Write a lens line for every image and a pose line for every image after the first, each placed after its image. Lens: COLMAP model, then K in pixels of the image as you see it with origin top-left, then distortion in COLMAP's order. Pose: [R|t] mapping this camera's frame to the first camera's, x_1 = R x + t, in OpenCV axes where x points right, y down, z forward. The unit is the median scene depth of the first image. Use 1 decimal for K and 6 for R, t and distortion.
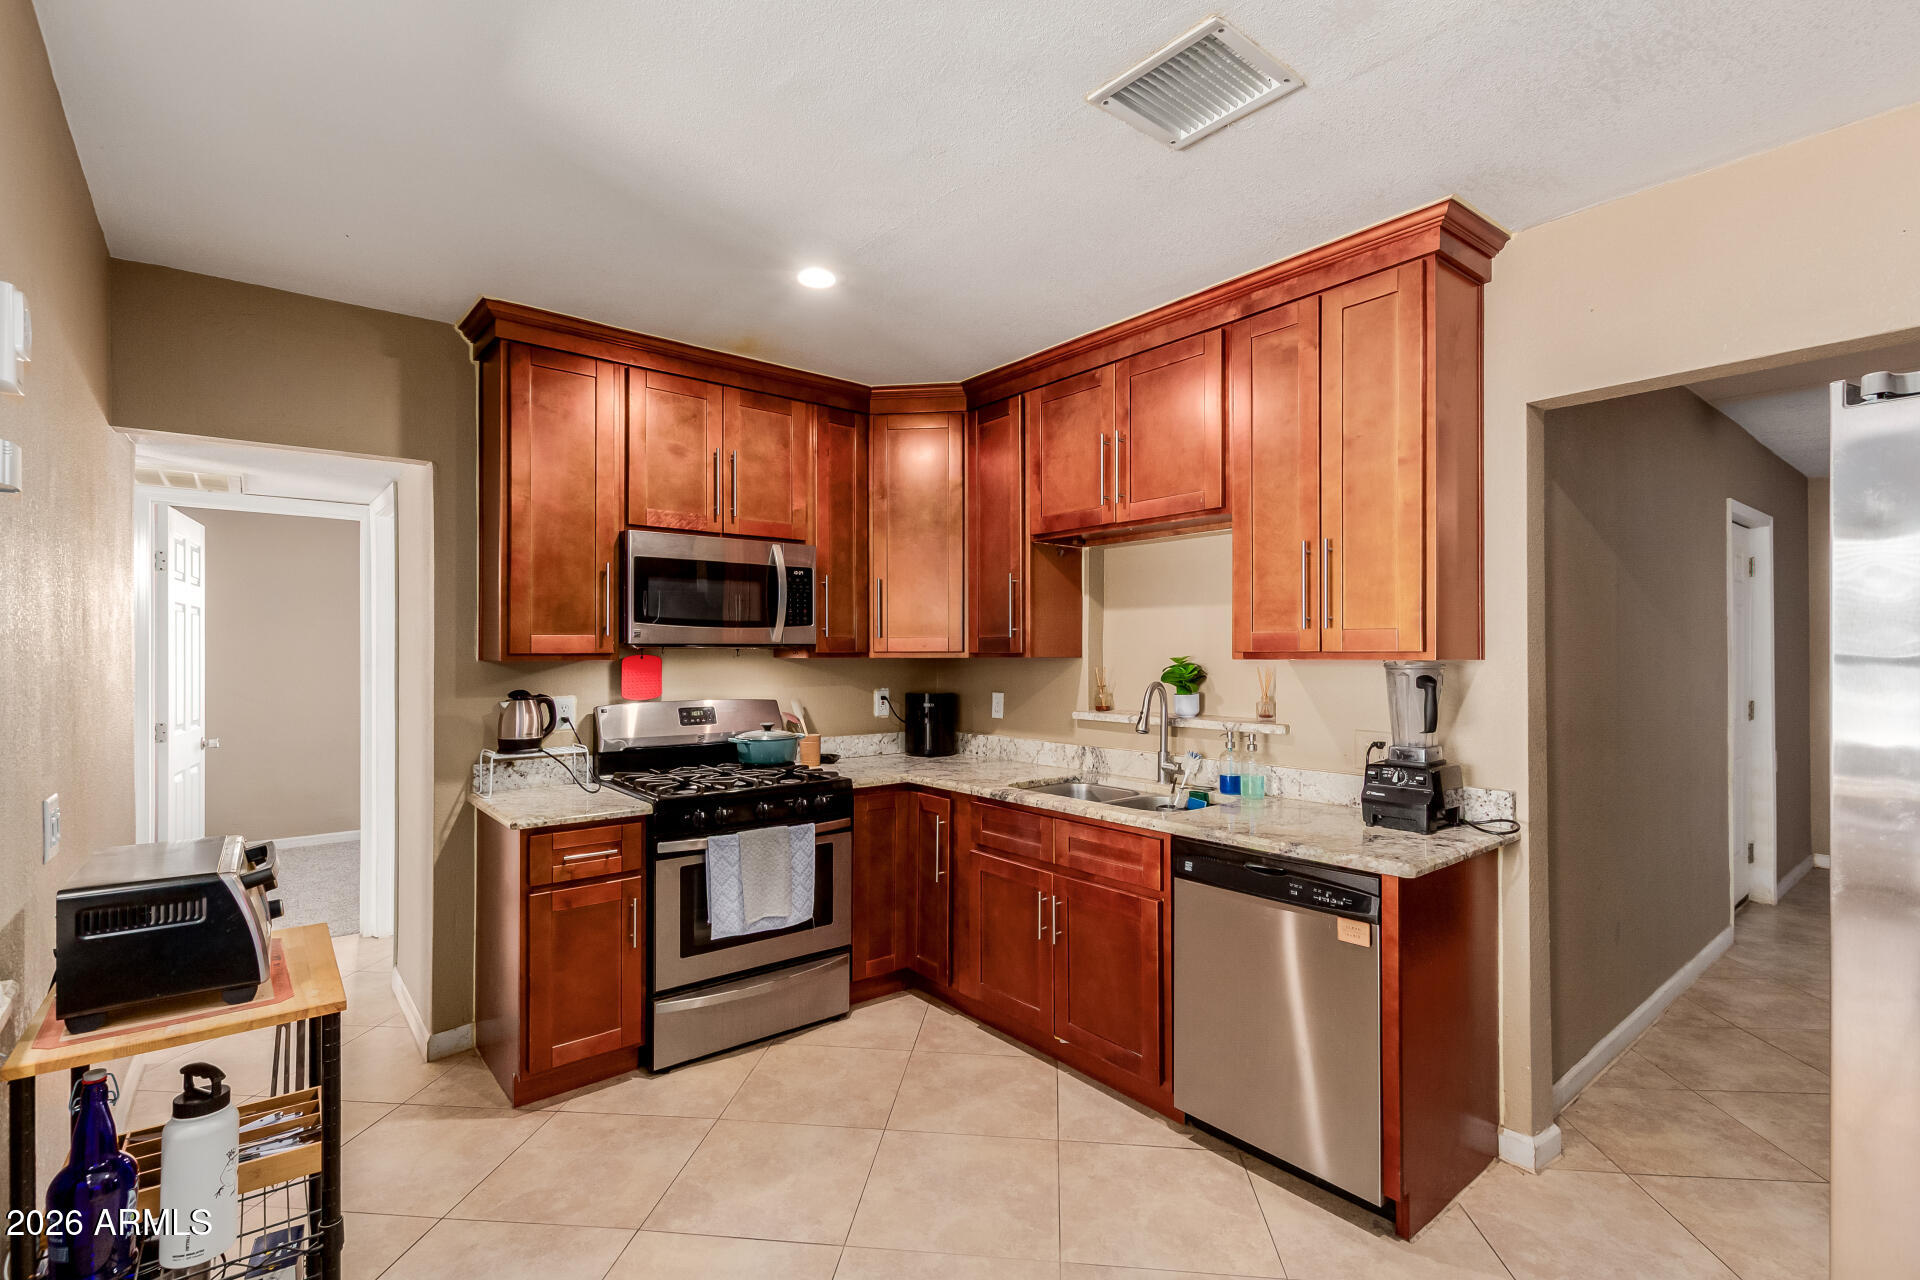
lens RADIAL K [[896.2, 0, 965.1], [0, 896.2, 648.0], [0, 0, 1]] dist [0.010530, 0.000422]
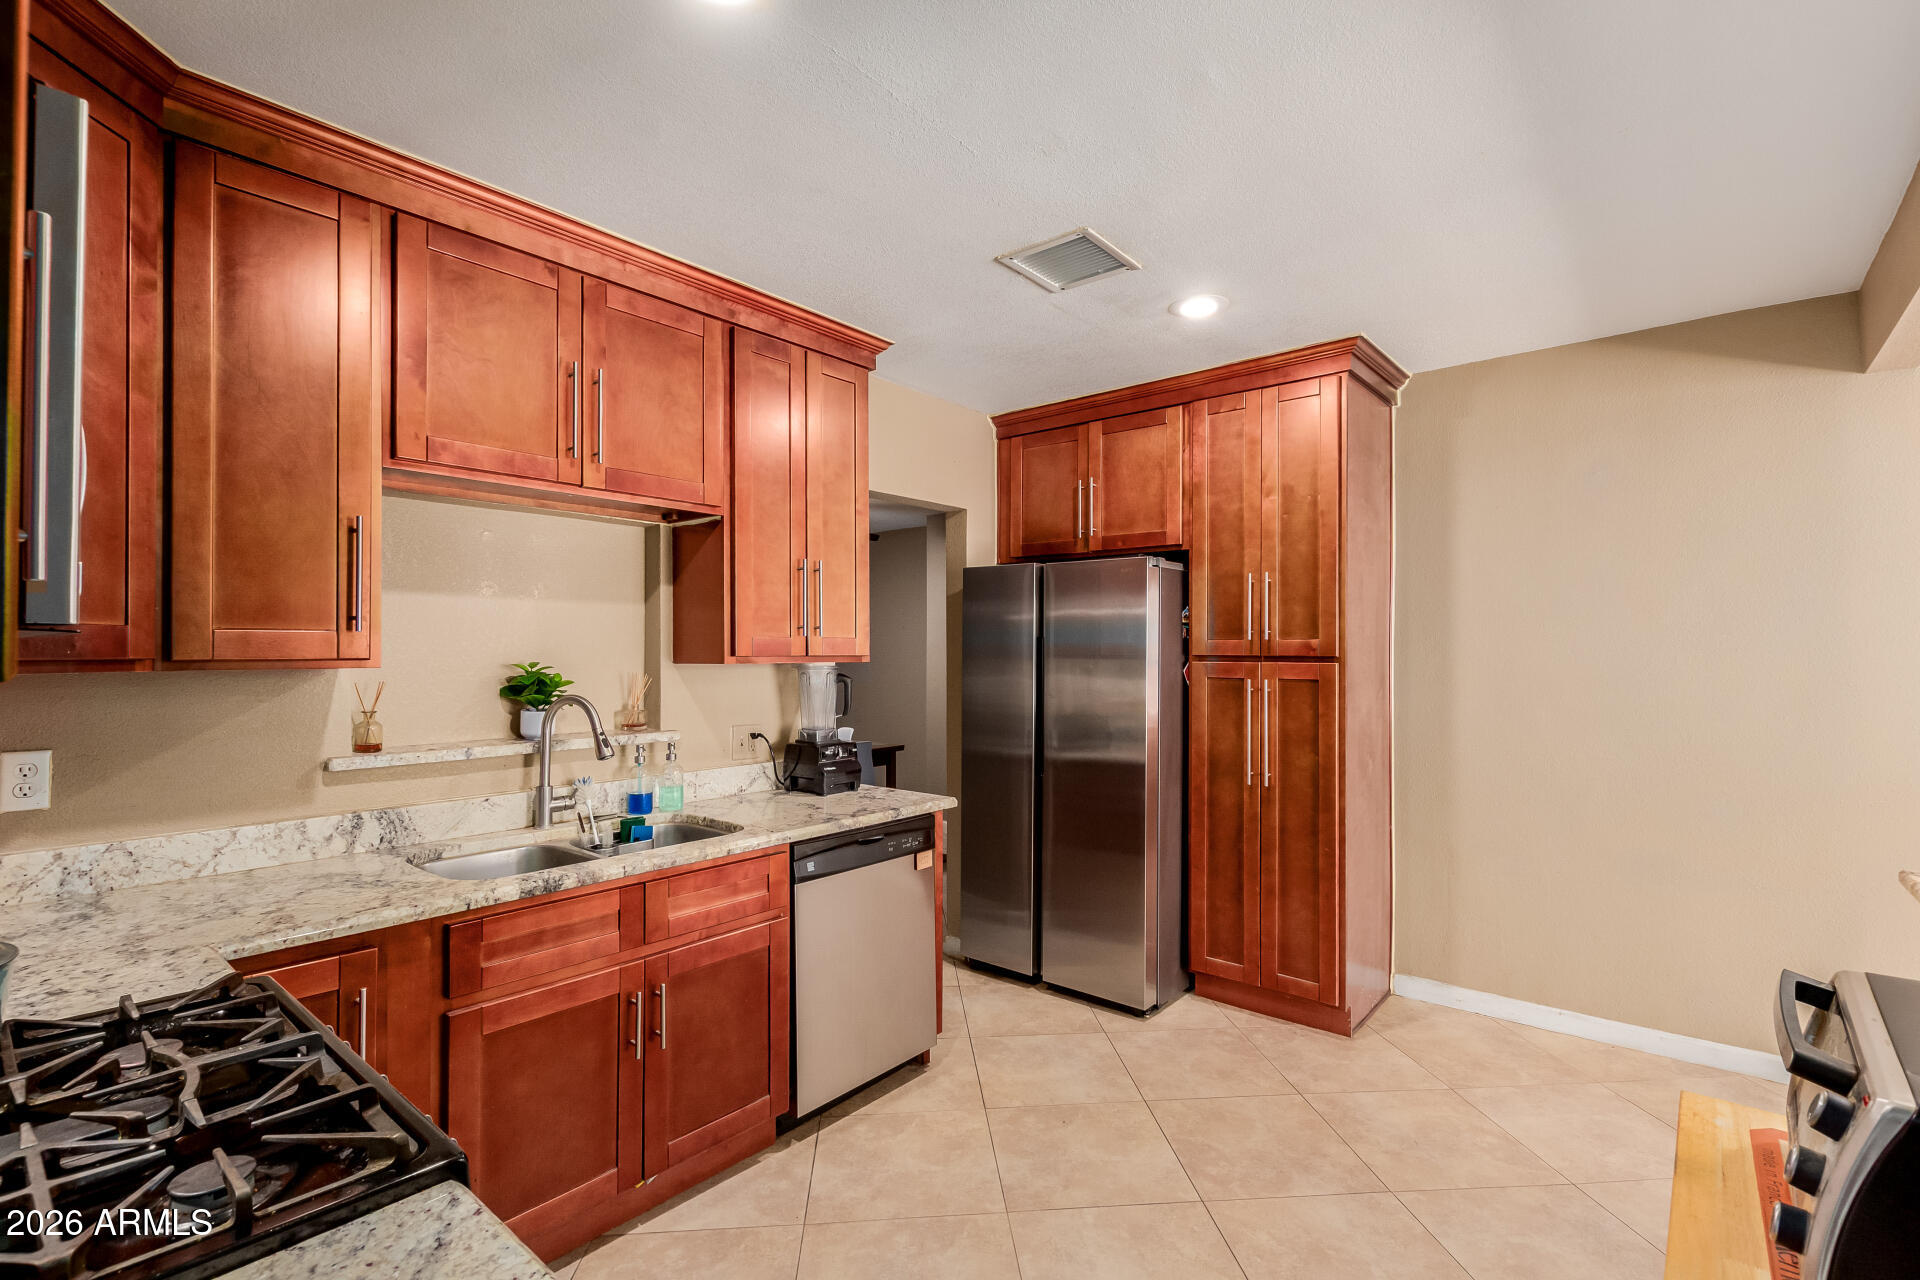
lens RADIAL K [[885.1, 0, 966.5], [0, 885.1, 642.1], [0, 0, 1]] dist [0.008121, 0.000533]
pose [[-0.199287, 0.015841, 0.979813, -0.604158], [-0.000664, 0.999867, -0.016300, 0.003915], [-0.979941, -0.003899, -0.199250, 0.801454]]
